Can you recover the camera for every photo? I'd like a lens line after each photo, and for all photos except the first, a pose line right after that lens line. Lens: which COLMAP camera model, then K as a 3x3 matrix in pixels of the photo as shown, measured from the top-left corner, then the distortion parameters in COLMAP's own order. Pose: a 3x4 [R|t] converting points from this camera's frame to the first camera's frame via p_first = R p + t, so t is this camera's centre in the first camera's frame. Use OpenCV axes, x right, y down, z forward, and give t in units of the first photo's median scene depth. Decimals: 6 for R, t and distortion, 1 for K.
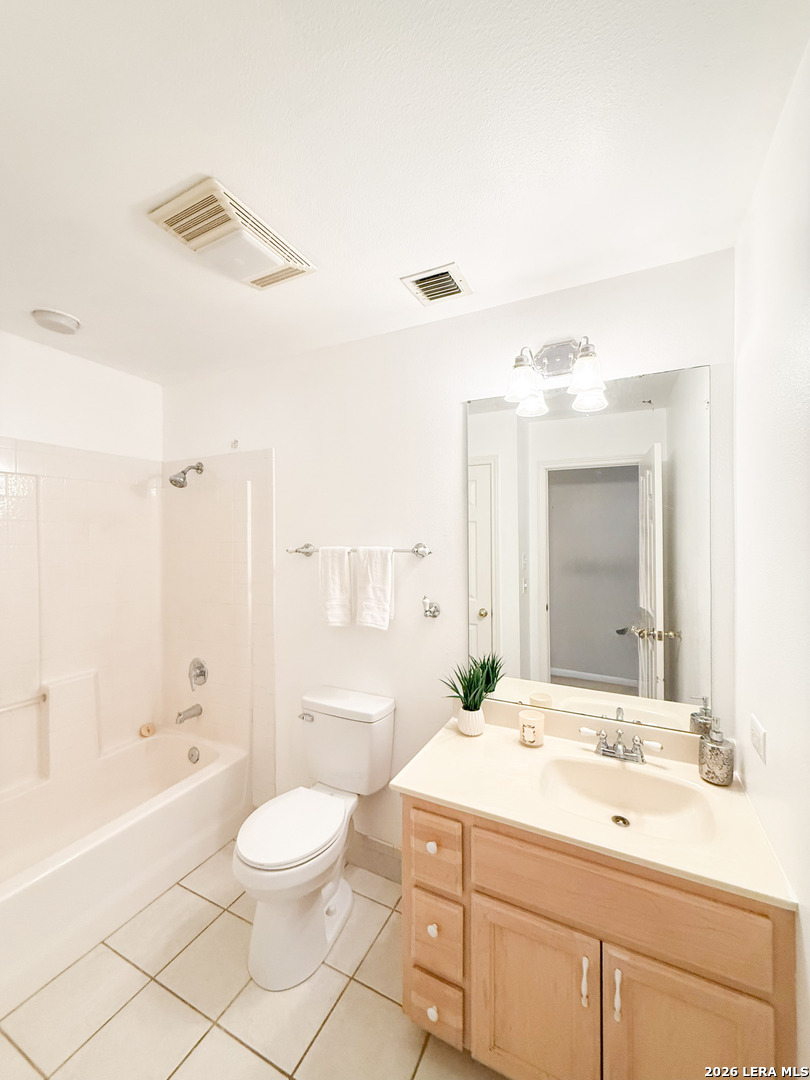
lens RADIAL K [[428.9, 0, 406.4], [0, 428.9, 536.7], [0, 0, 1]] dist [-0.000758, -0.000259]
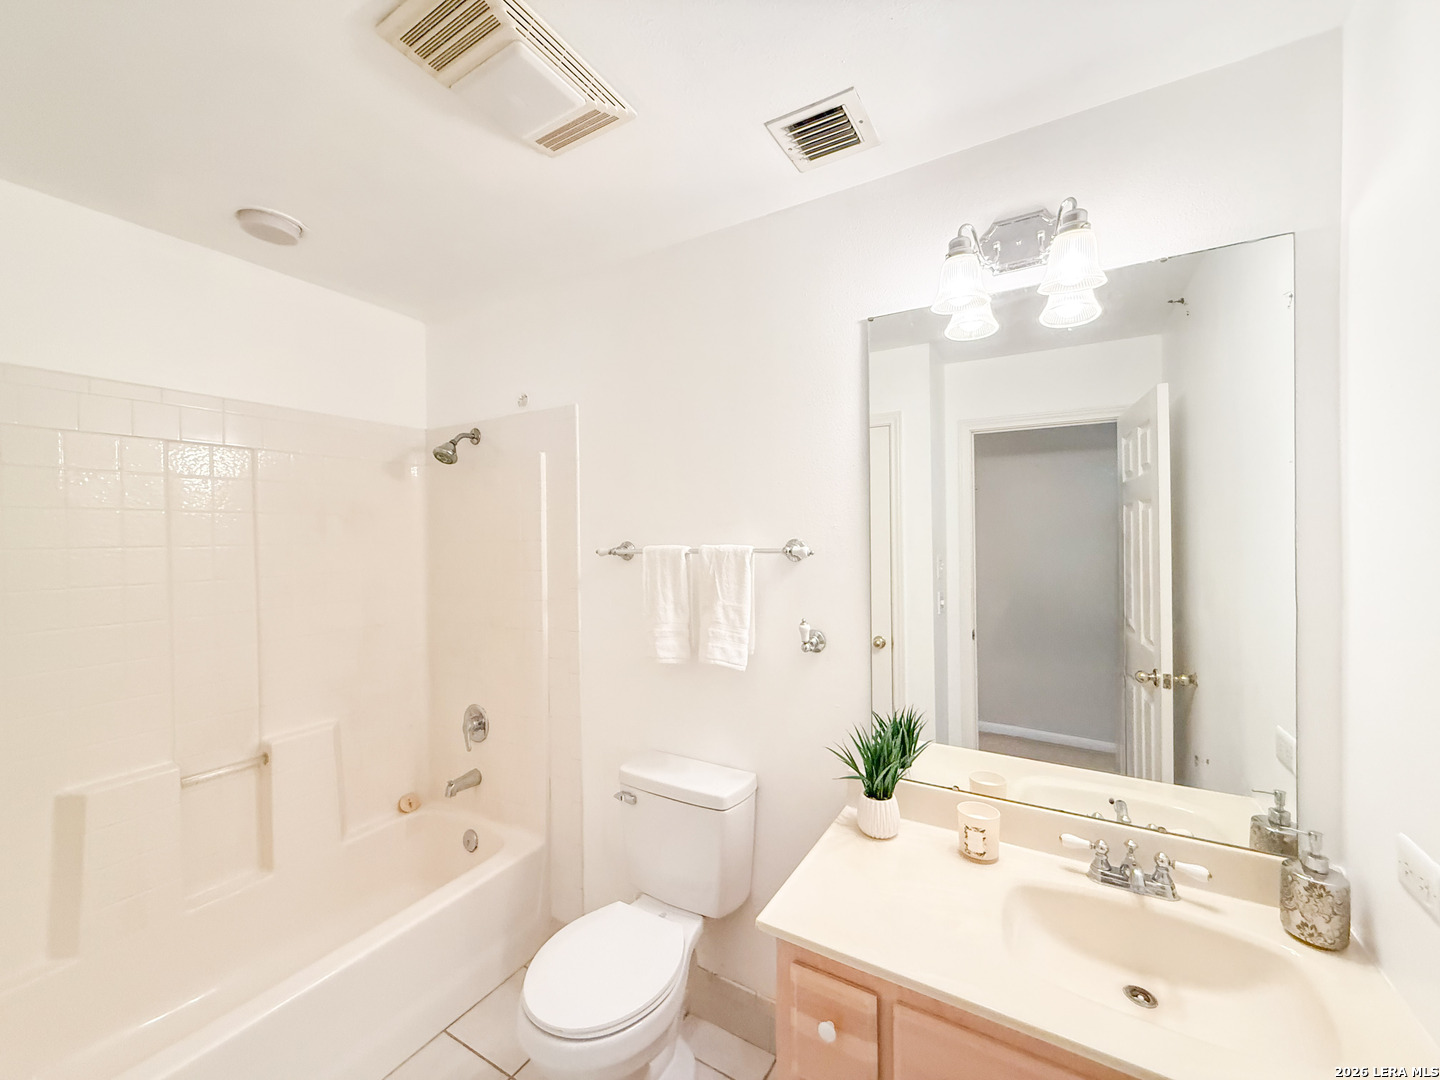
lens RADIAL K [[571.8, 0, 718.2], [0, 571.8, 540.2], [0, 0, 1]] dist [-0.000758, -0.000259]
pose [[0.997449, -0.005849, -0.071149, -0.022832], [0.006357, 0.999956, 0.006924, 0.009894], [0.071105, -0.007359, 0.997442, 0.119090]]
